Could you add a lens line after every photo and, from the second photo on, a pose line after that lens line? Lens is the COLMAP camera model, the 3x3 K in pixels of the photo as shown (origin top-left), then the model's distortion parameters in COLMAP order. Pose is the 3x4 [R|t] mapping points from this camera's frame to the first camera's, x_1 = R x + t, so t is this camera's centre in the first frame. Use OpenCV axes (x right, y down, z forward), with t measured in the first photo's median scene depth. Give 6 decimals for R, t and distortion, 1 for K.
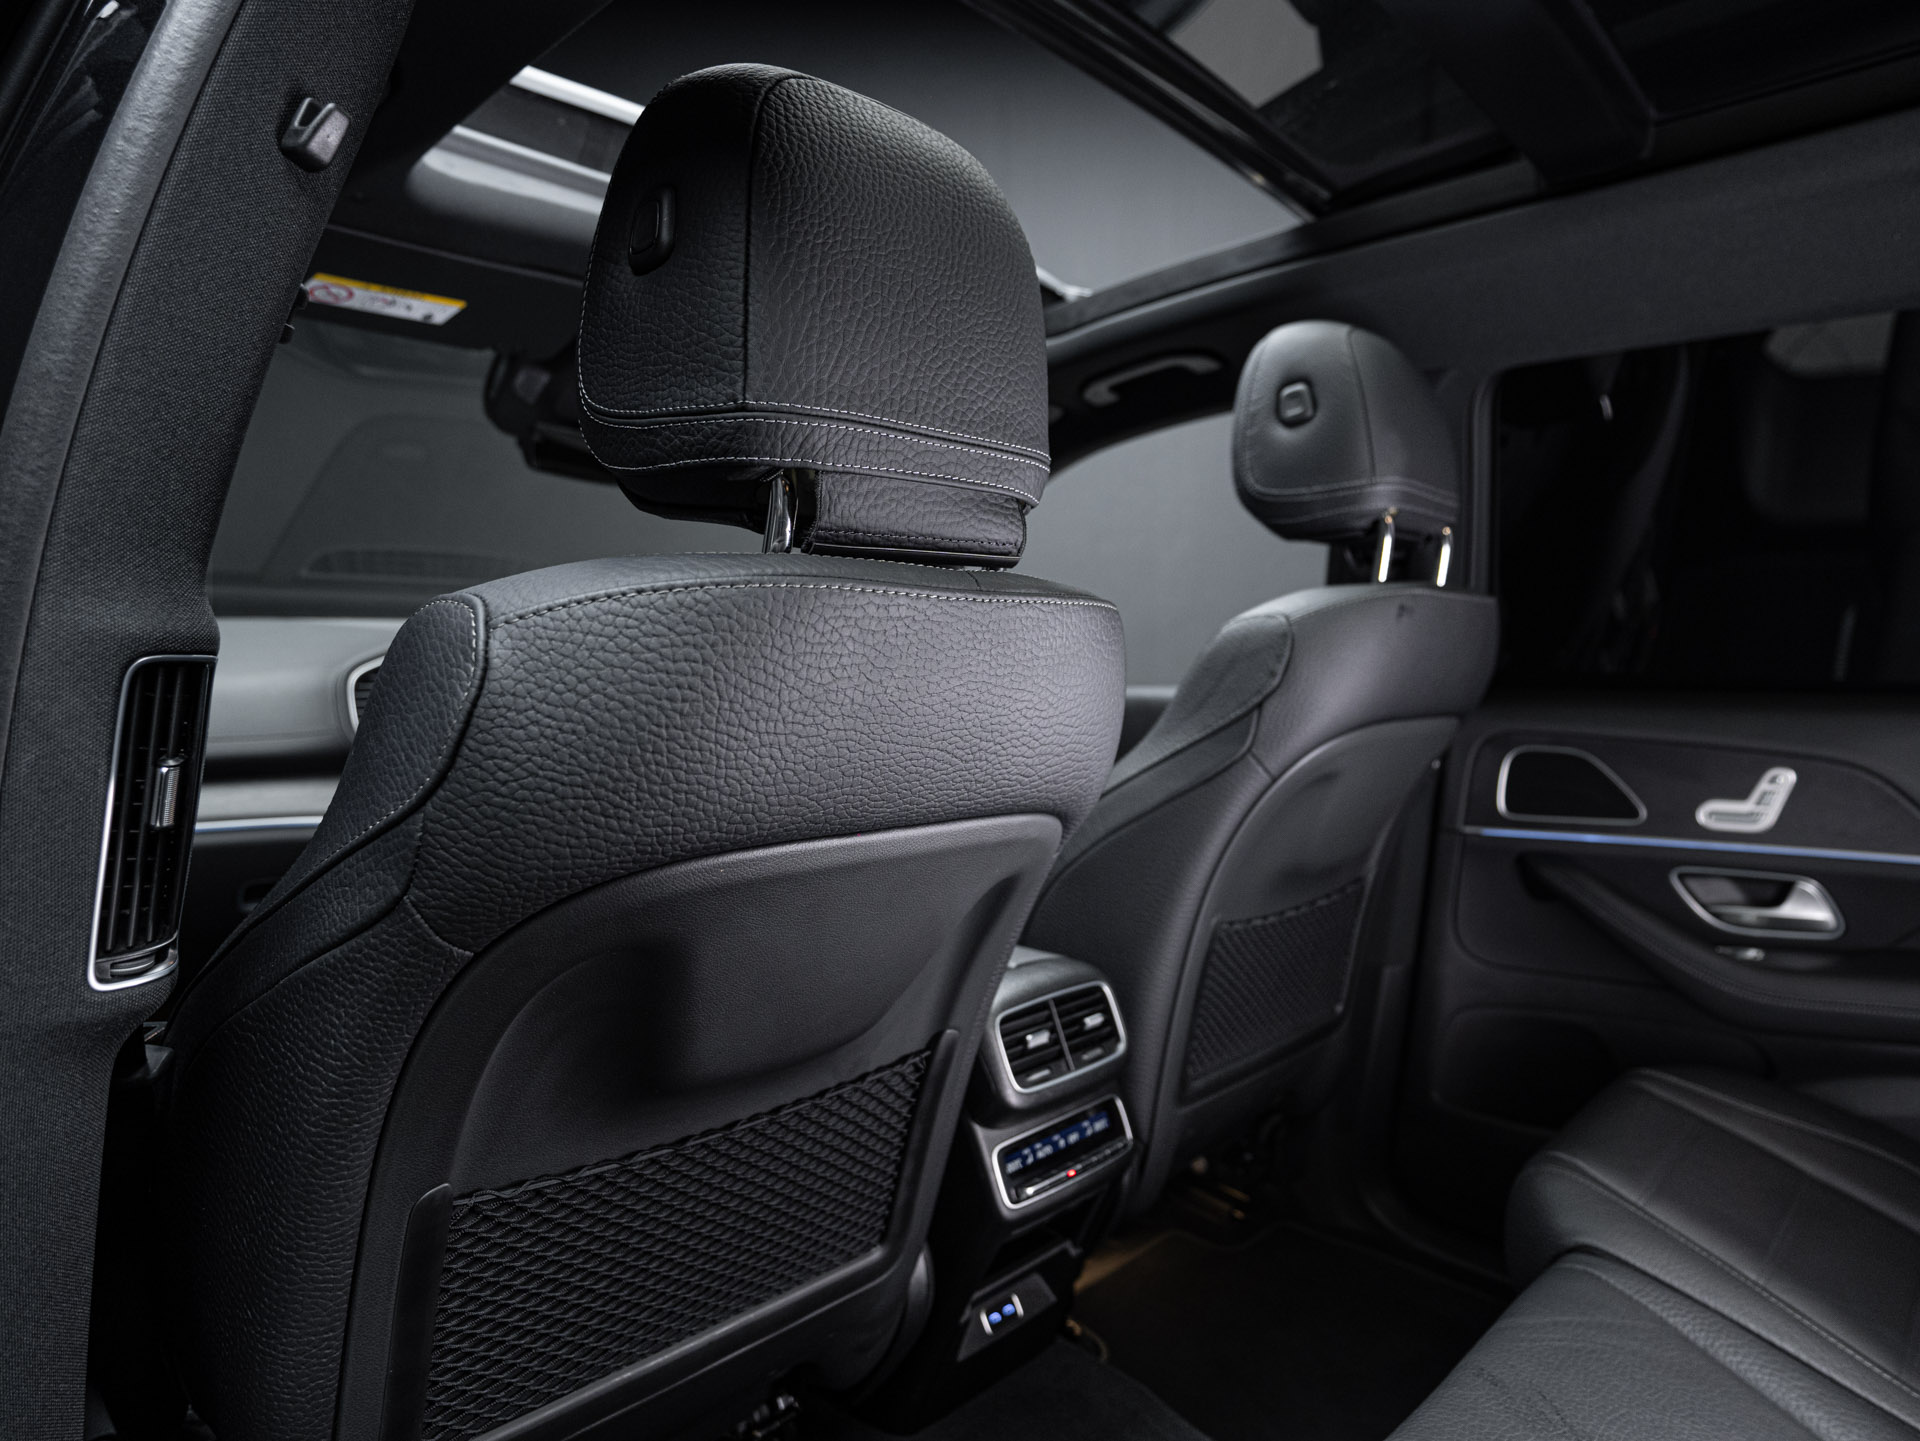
lens RADIAL K [[1203.5, 0, 956.6], [0, 1203.5, 715.5], [0, 0, 1]] dist [-0.057945, 0.053933]
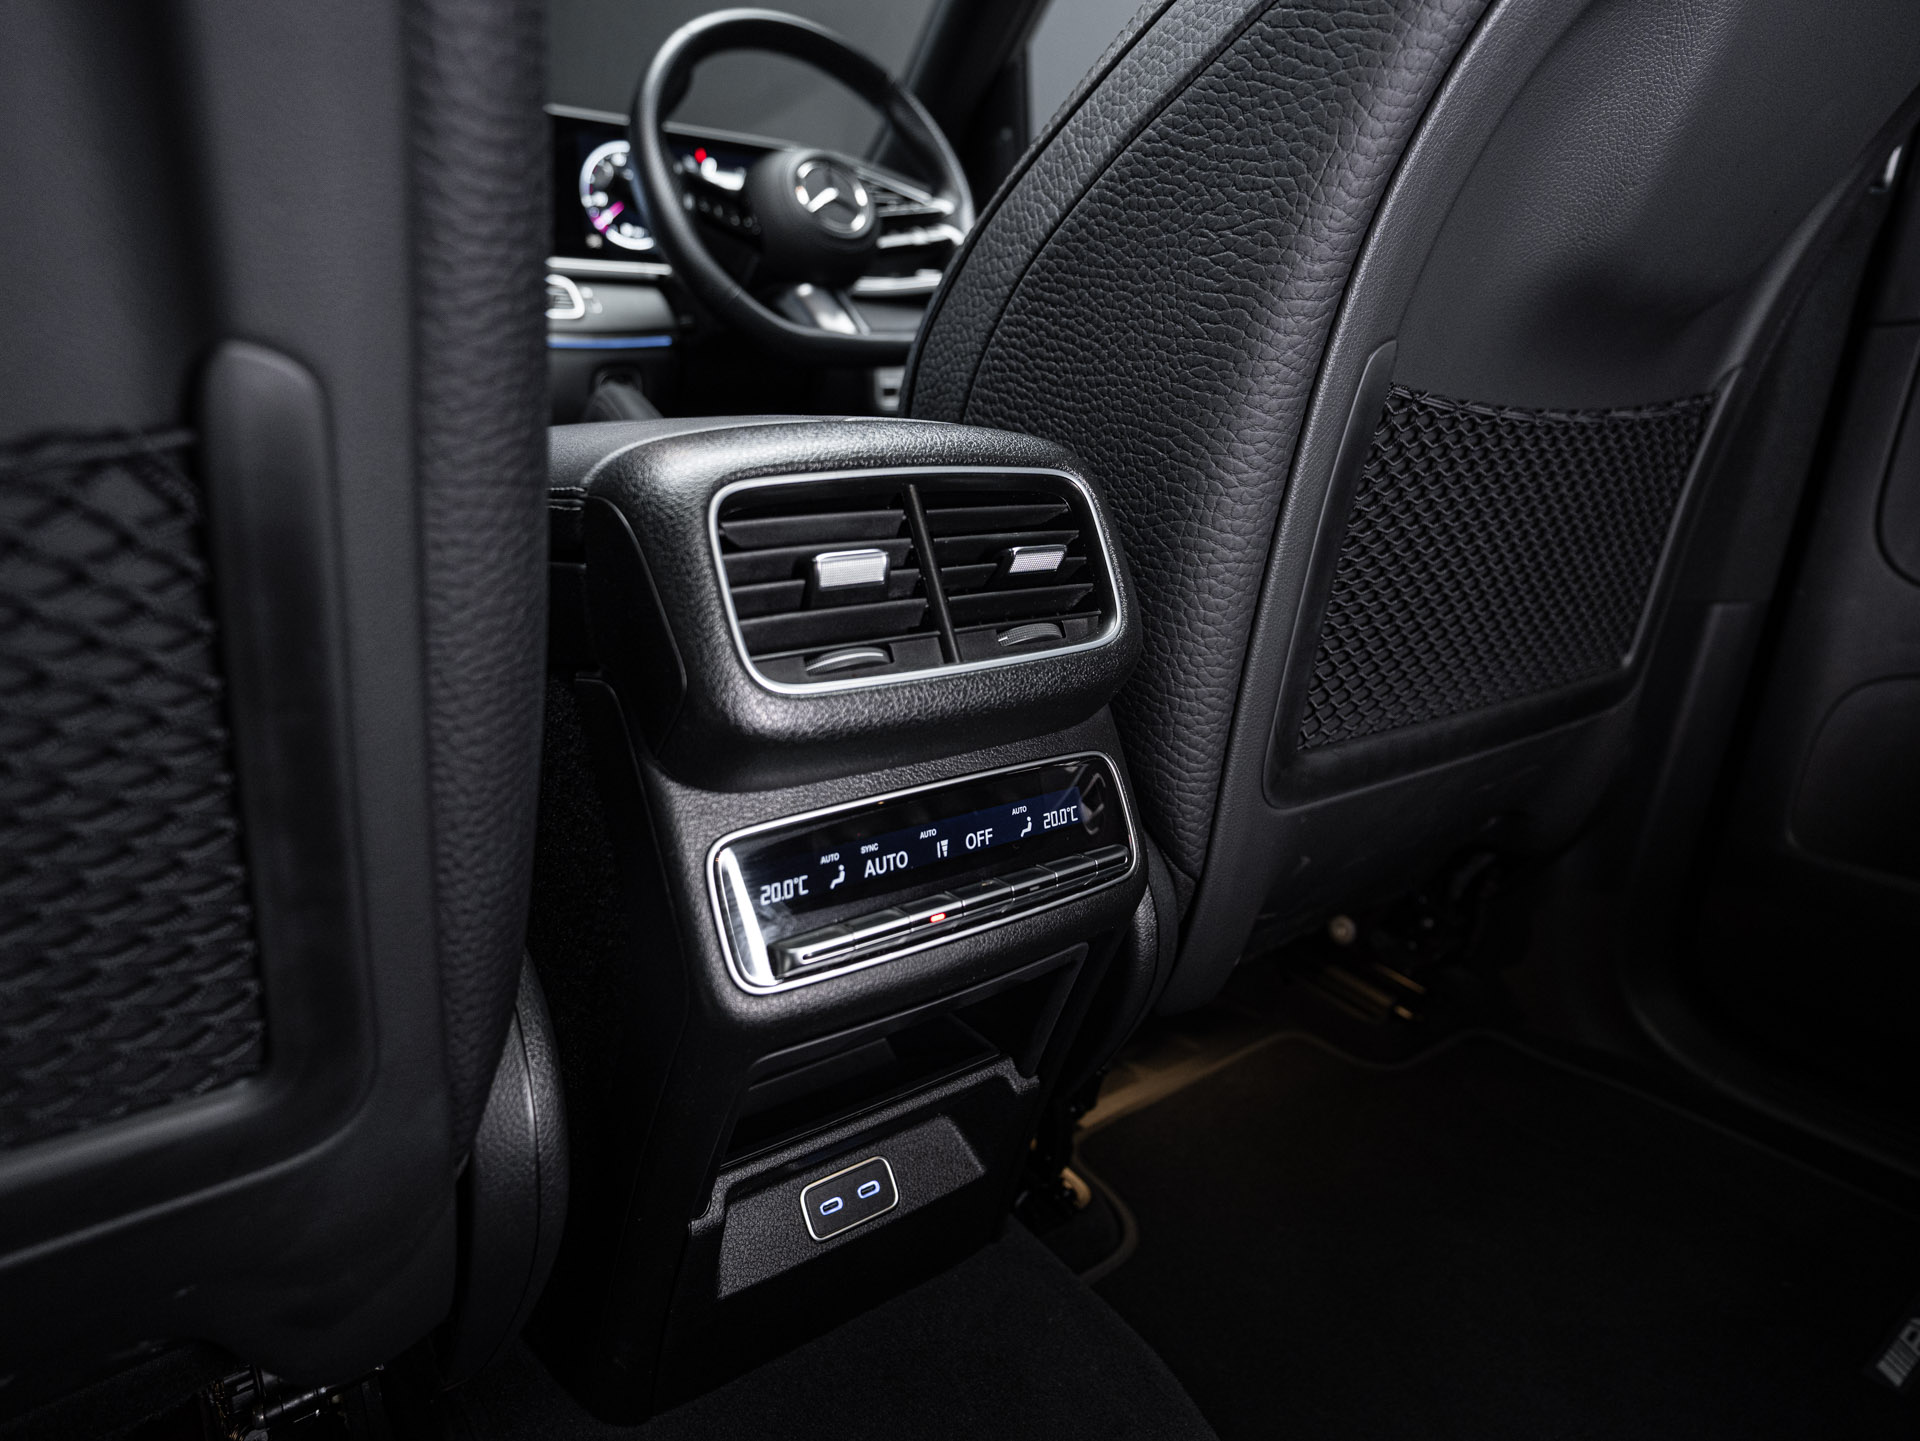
lens RADIAL K [[1203.5, 0, 956.6], [0, 1203.5, 715.5], [0, 0, 1]] dist [-0.057945, 0.053933]
pose [[0.986980, 0.033841, -0.157243, 0.149973], [-0.003225, 0.981583, 0.191011, 0.227144], [0.160811, -0.188017, 0.968911, 0.590954]]
